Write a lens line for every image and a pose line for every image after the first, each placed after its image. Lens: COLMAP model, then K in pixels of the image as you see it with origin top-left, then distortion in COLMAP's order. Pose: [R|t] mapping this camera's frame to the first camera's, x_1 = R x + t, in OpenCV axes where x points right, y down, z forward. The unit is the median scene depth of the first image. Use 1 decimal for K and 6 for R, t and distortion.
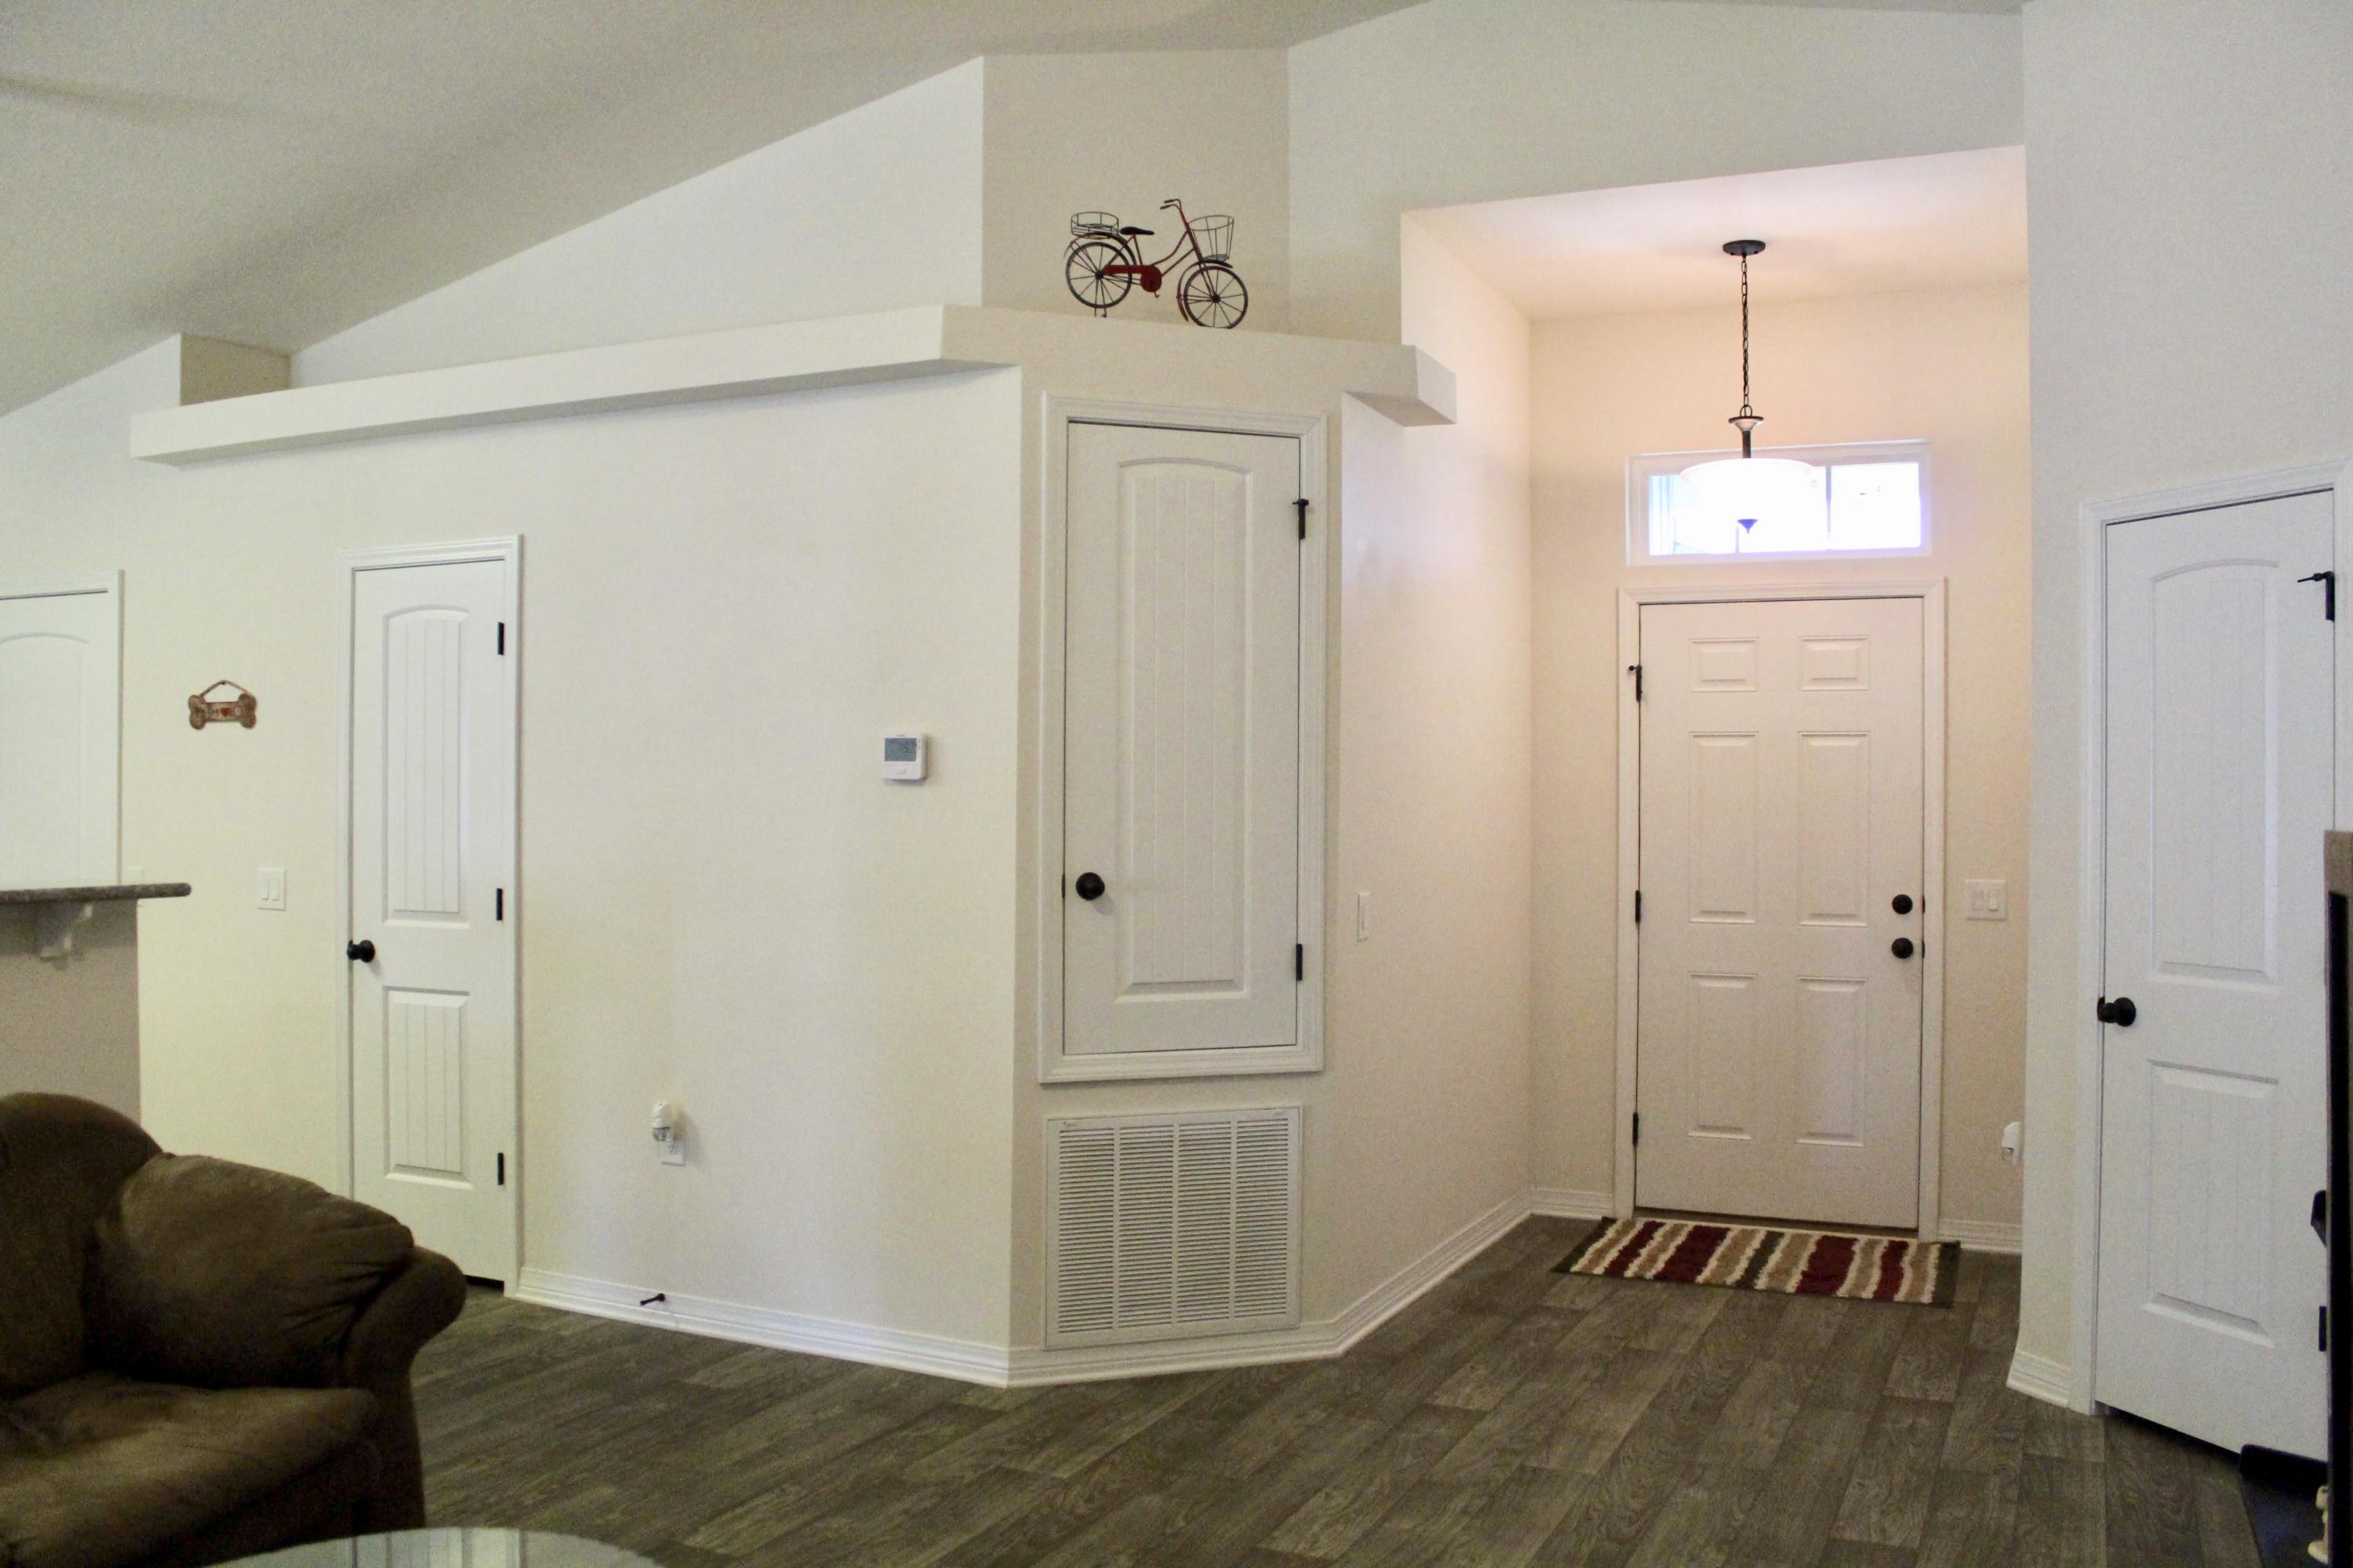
lens RADIAL K [[1950.0, 0, 1176.5], [0, 1950.0, 784.0], [0, 0, 1]] dist [-0.171165, 0.144547]
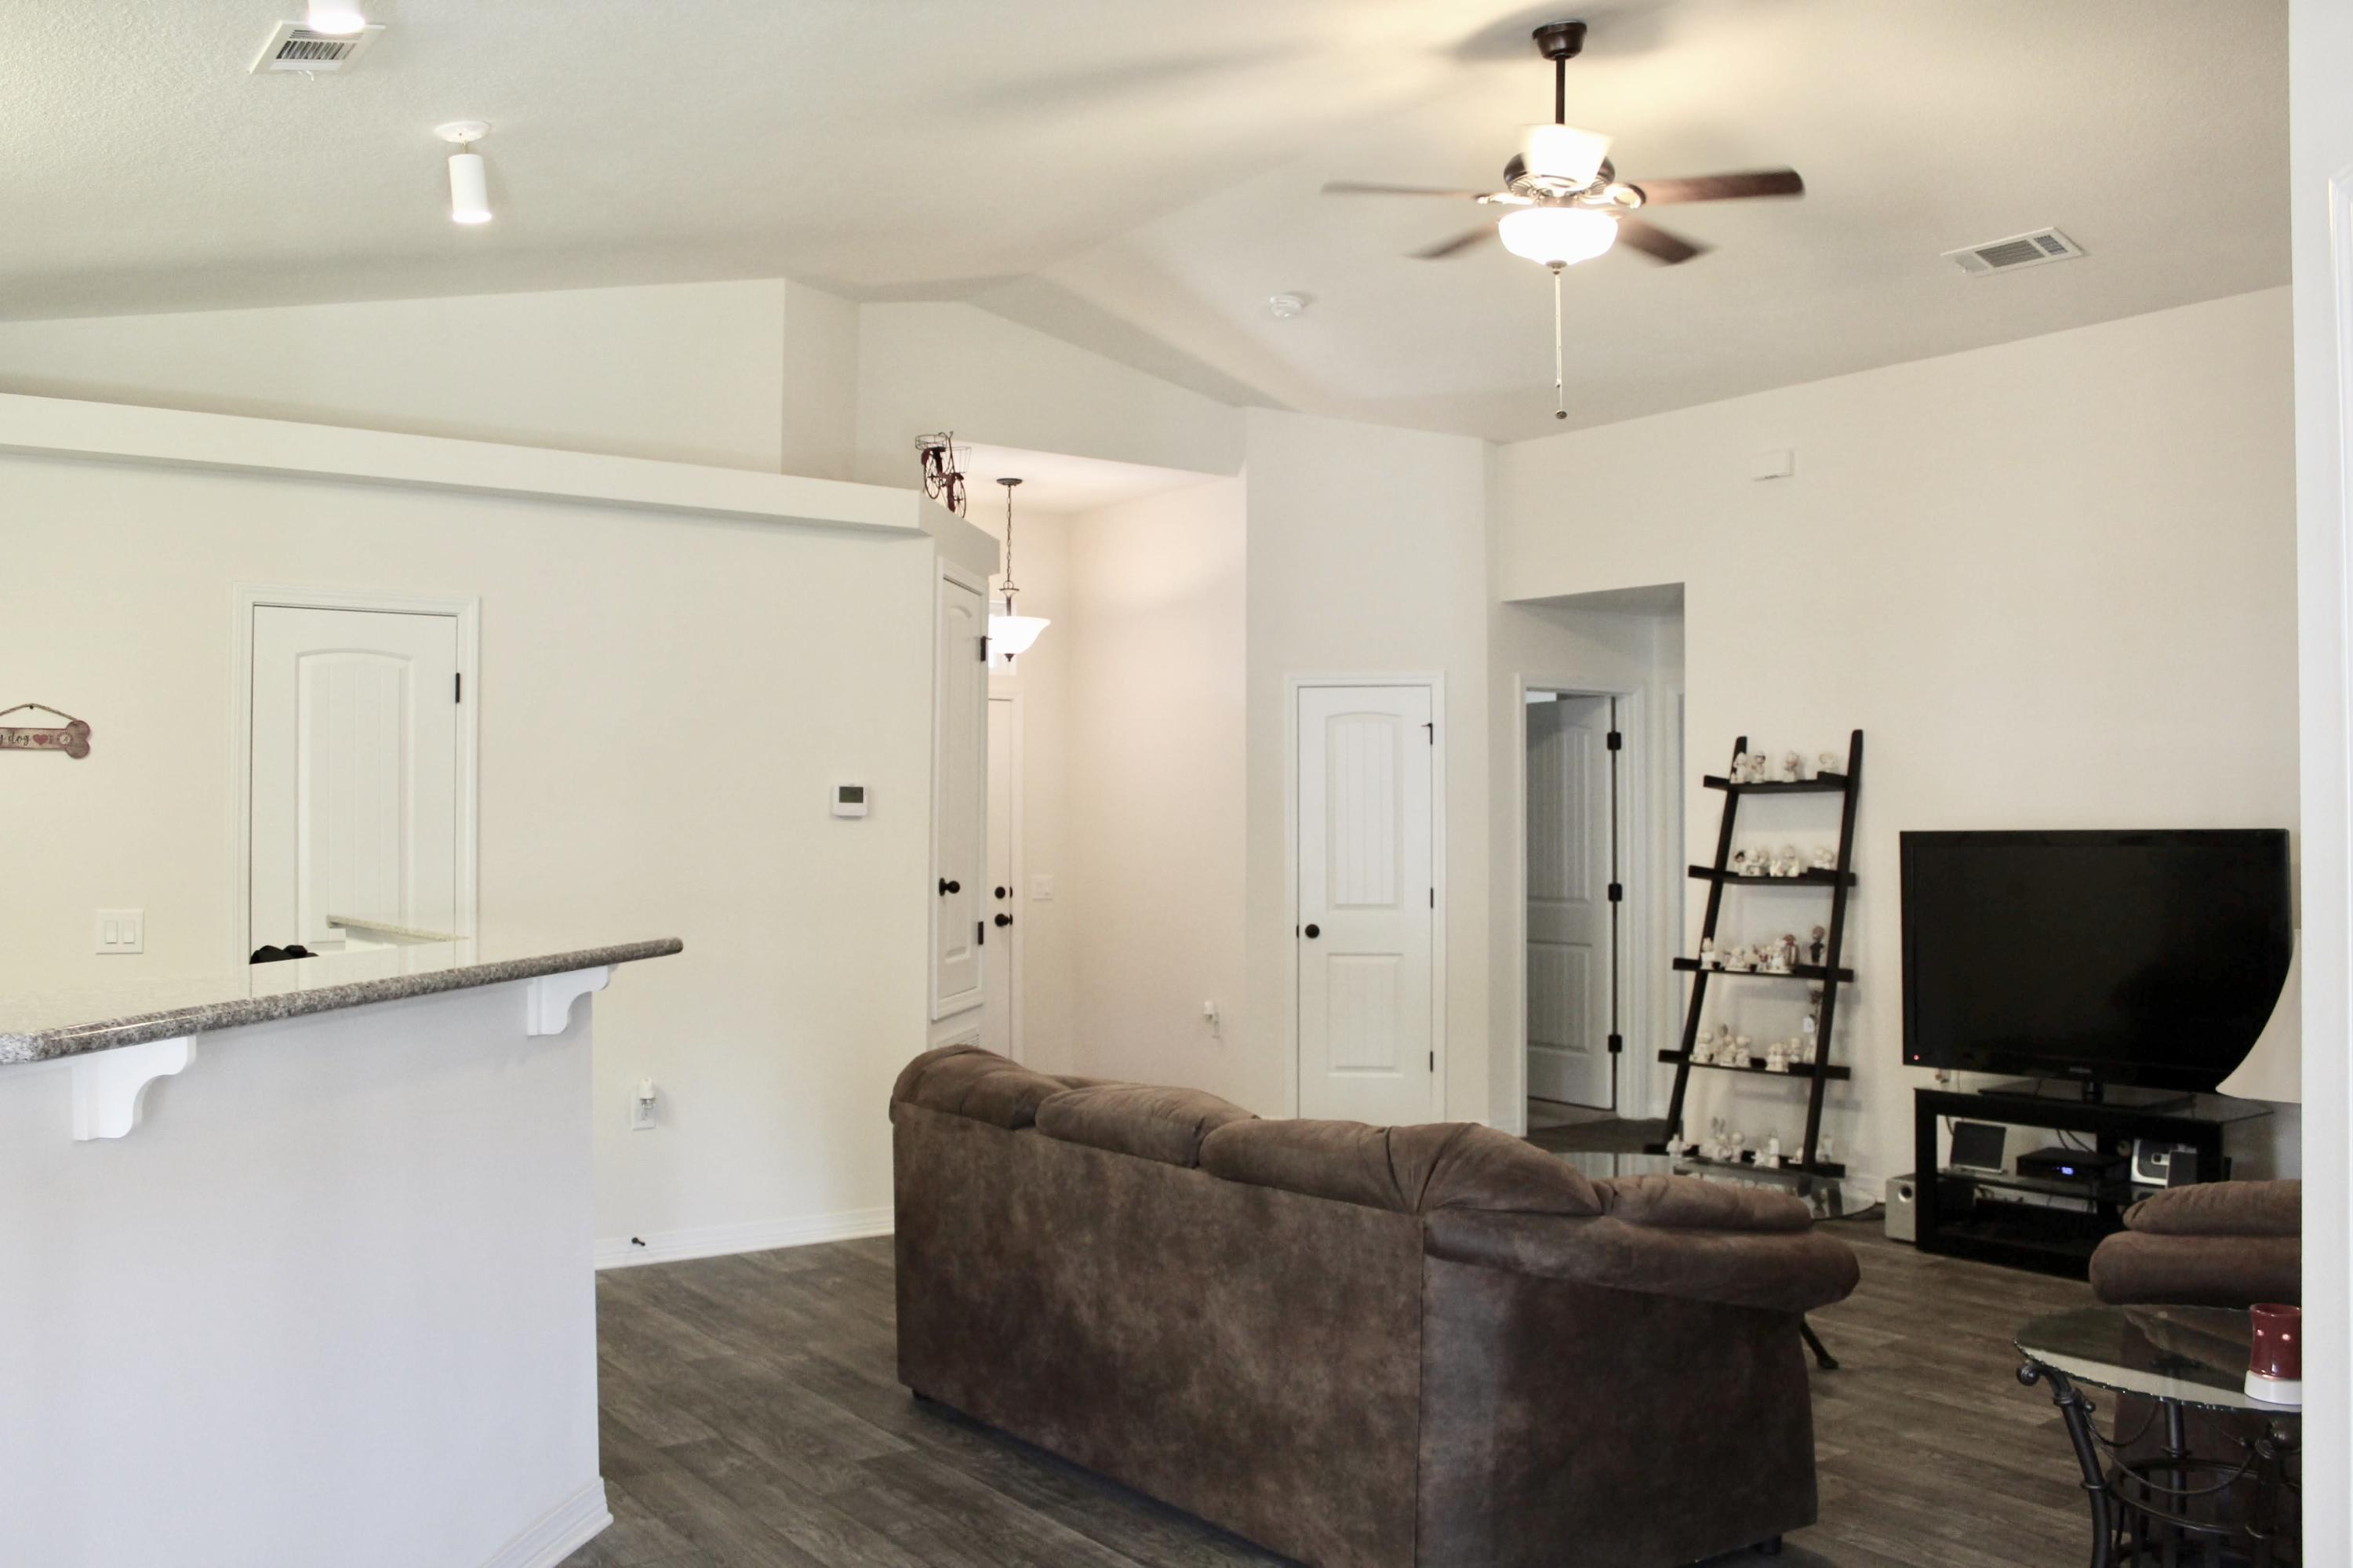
lens RADIAL K [[1950.0, 0, 1176.5], [0, 1950.0, 784.0], [0, 0, 1]] dist [-0.171165, 0.144547]
pose [[0.476705, 0.012885, 0.878969, -1.064482], [0.000003, 0.999893, -0.014659, -0.004073], [-0.879063, 0.006991, 0.476654, 0.101439]]
